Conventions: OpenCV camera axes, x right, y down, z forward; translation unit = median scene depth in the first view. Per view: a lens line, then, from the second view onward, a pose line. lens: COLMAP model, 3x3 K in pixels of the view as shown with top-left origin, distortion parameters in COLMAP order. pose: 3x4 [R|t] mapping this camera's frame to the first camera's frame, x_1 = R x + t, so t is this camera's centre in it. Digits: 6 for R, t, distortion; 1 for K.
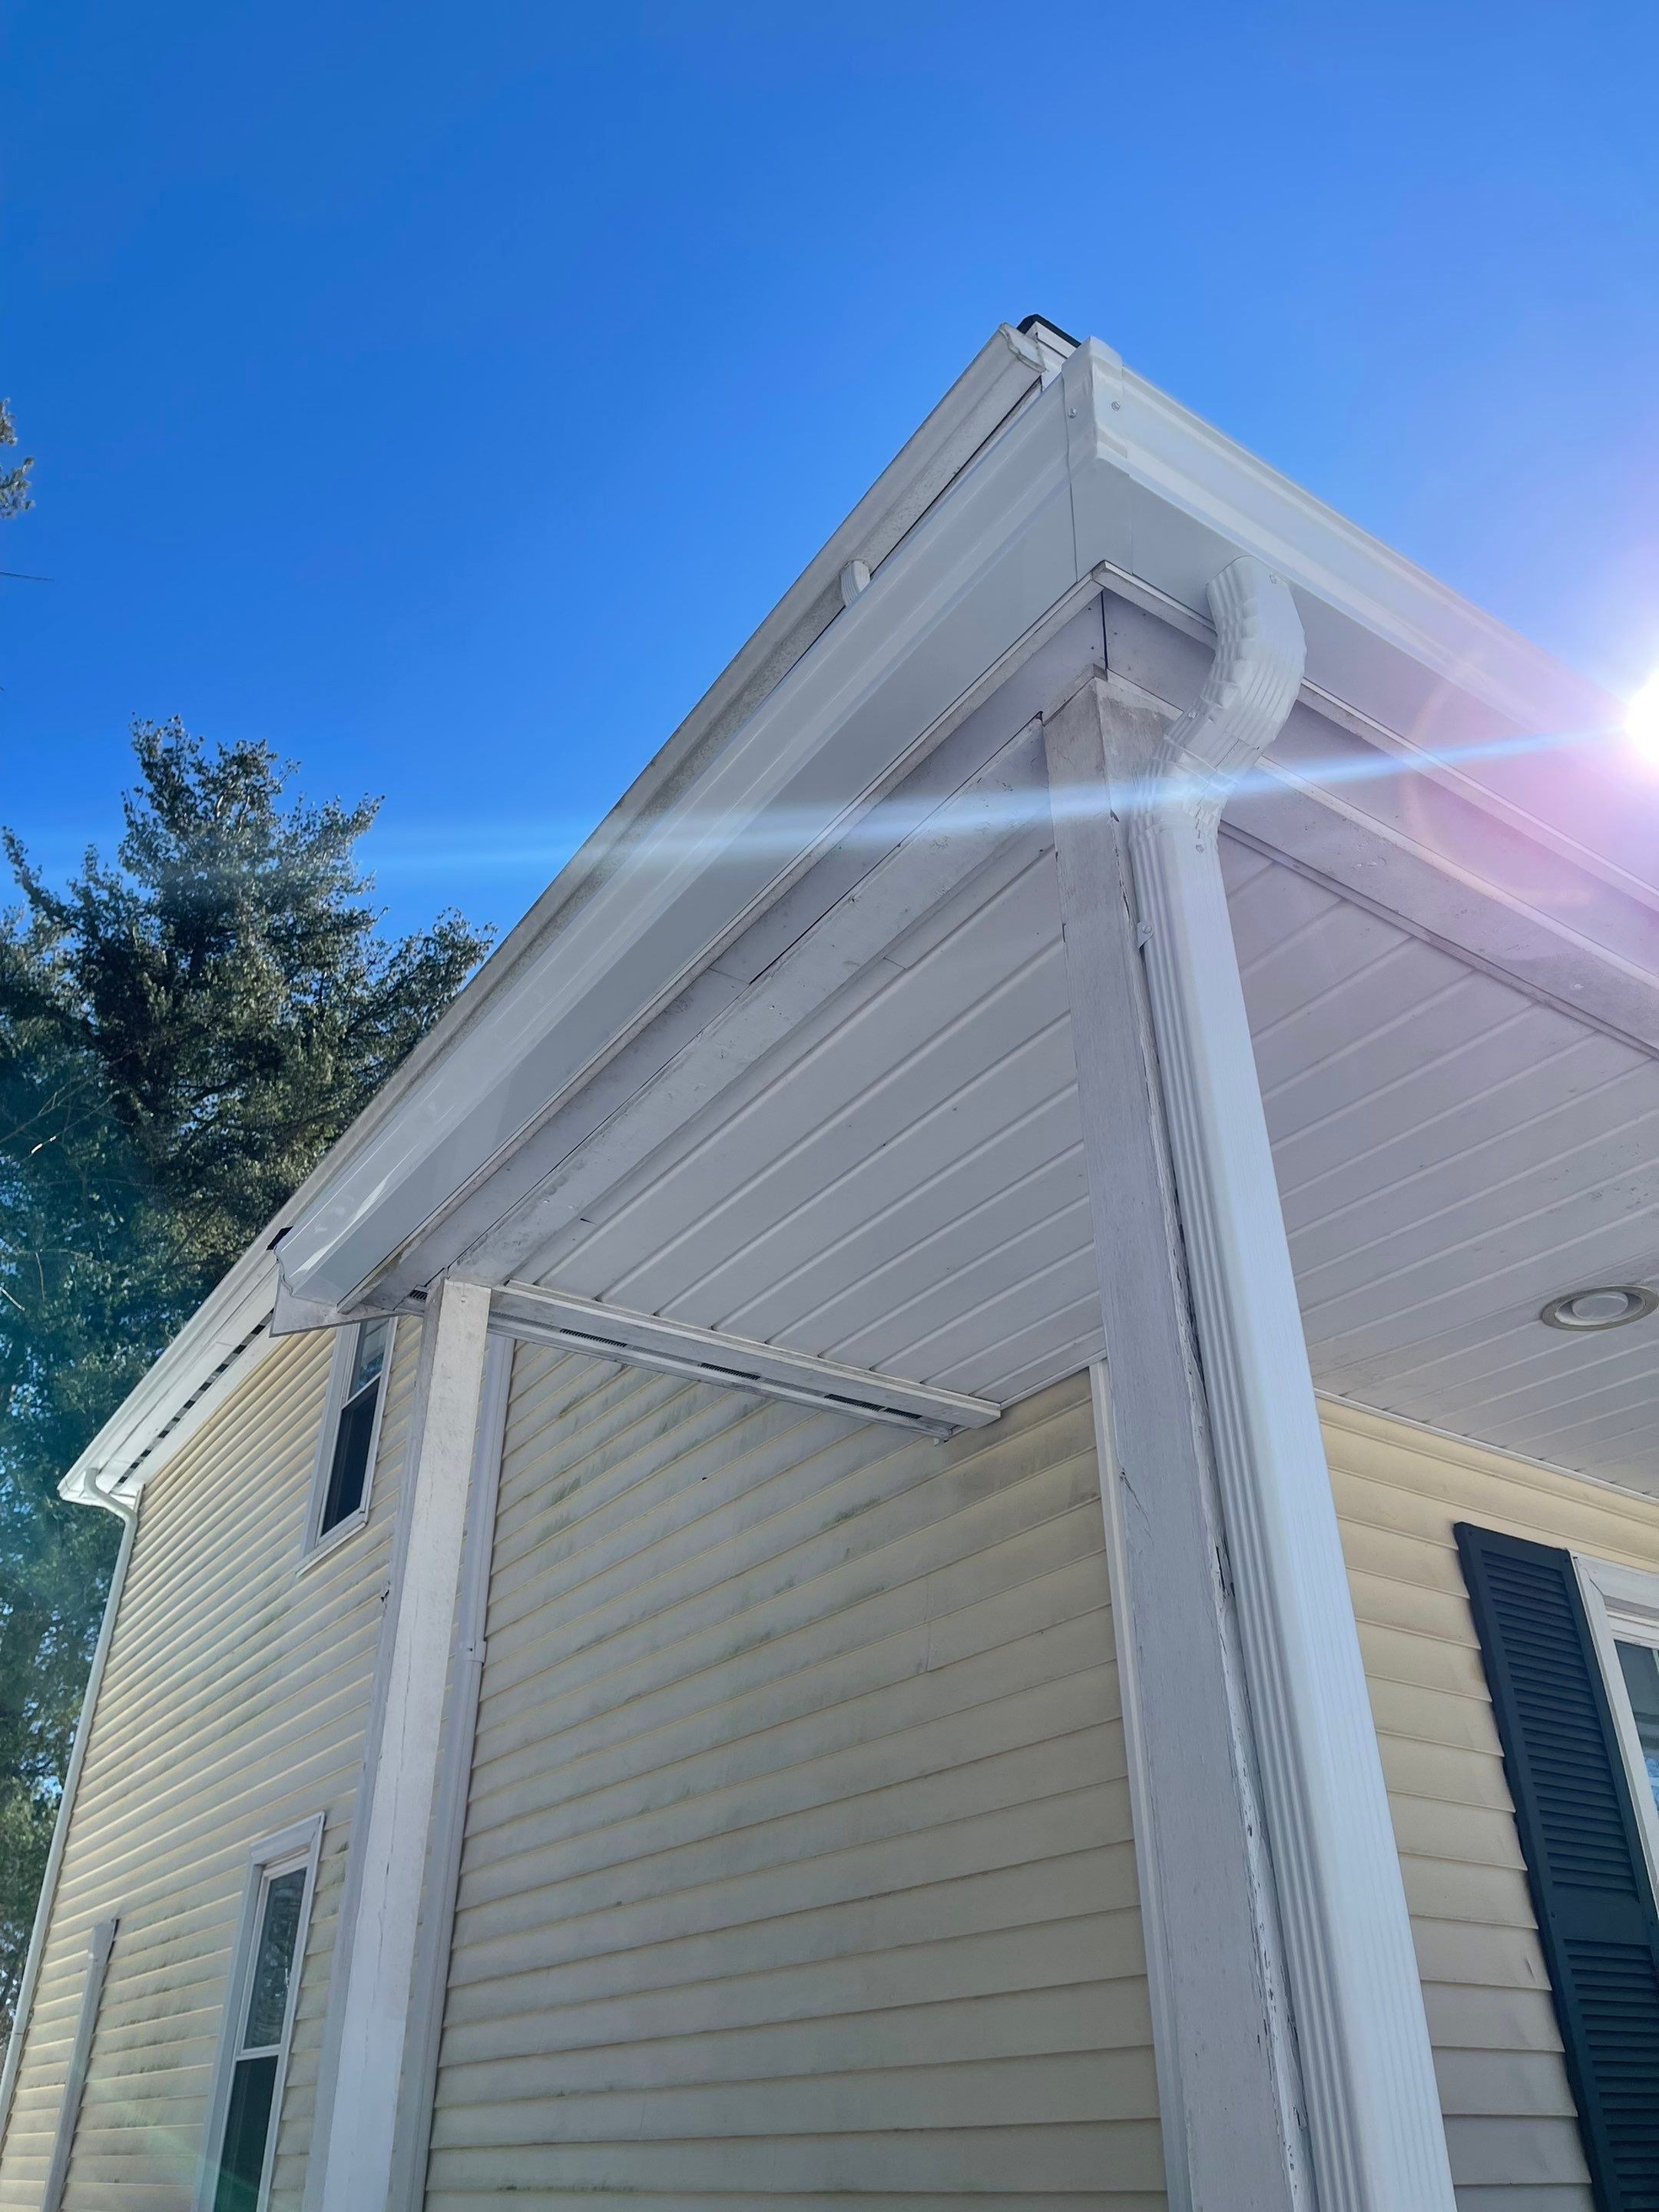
lens RADIAL K [[1668.8, 0, 829.5], [0, 1668.8, 1106.0], [0, 0, 1]] dist [0.082285, -0.100704]
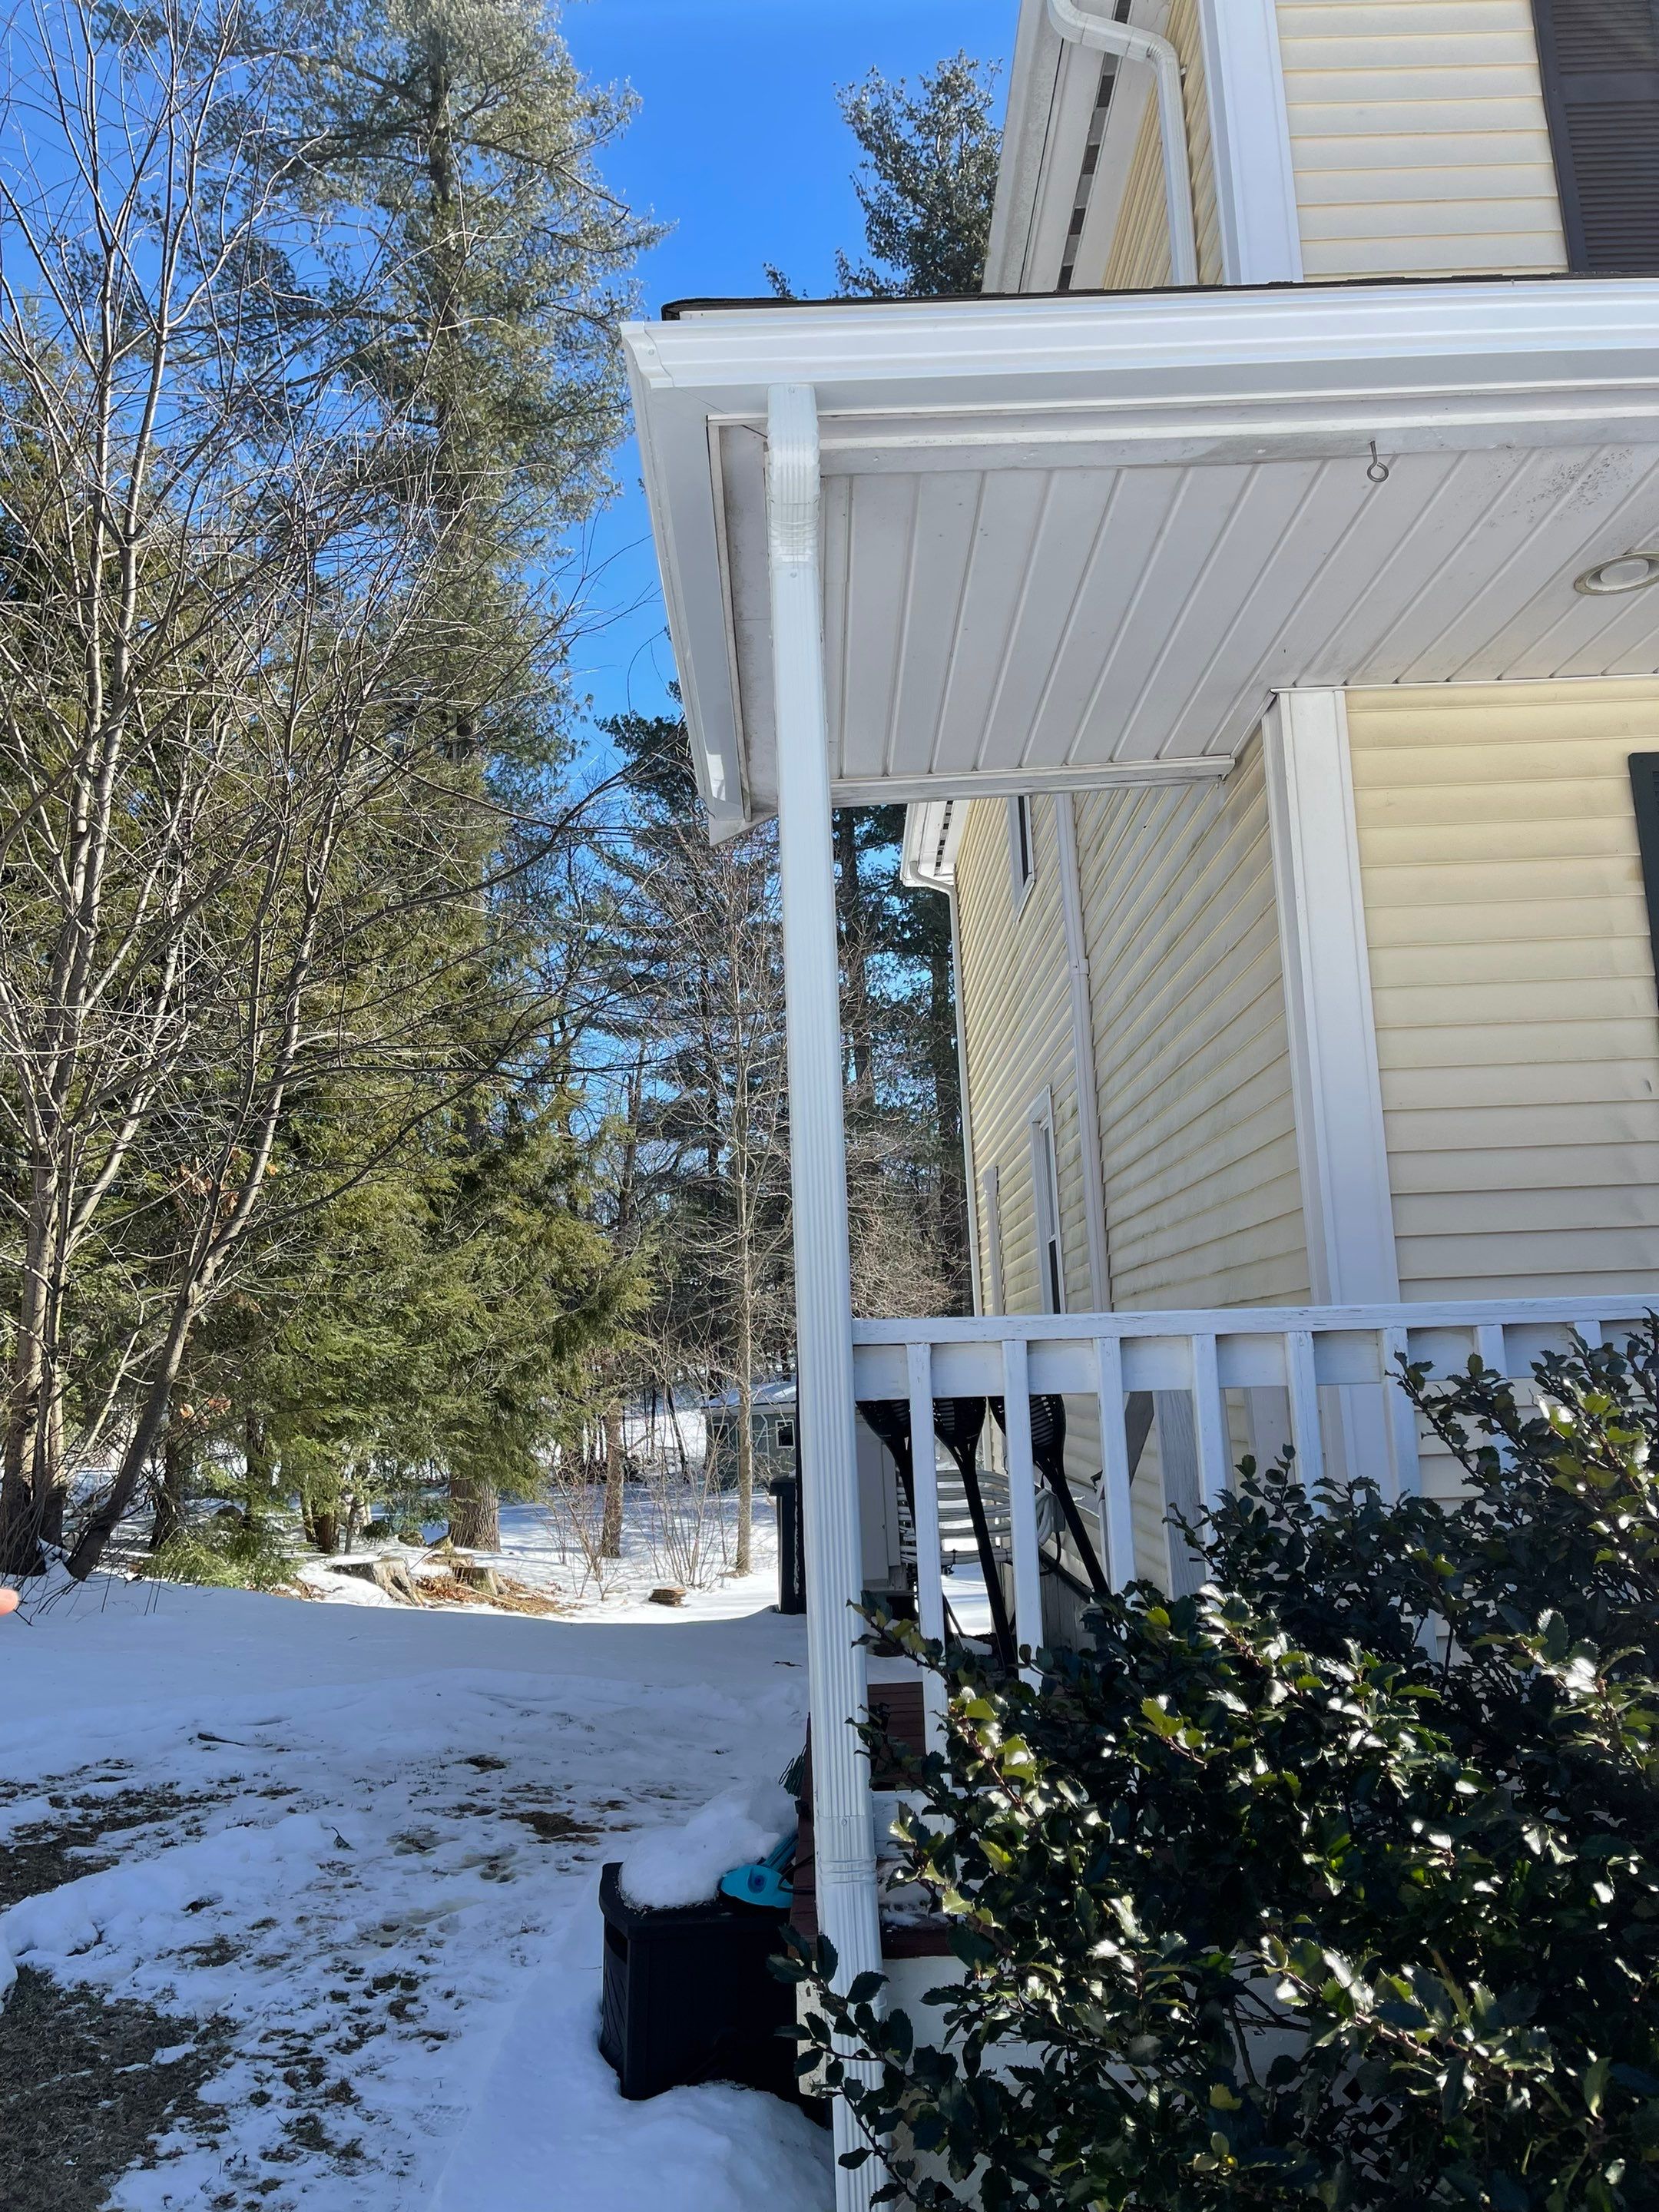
lens RADIAL K [[1668.8, 0, 829.5], [0, 1668.8, 1106.0], [0, 0, 1]] dist [0.082285, -0.100704]
pose [[0.834676, -0.120943, -0.537298, 0.162531], [0.326809, 0.894028, 0.306446, -0.026370], [0.443297, -0.431377, 0.785749, -0.093295]]
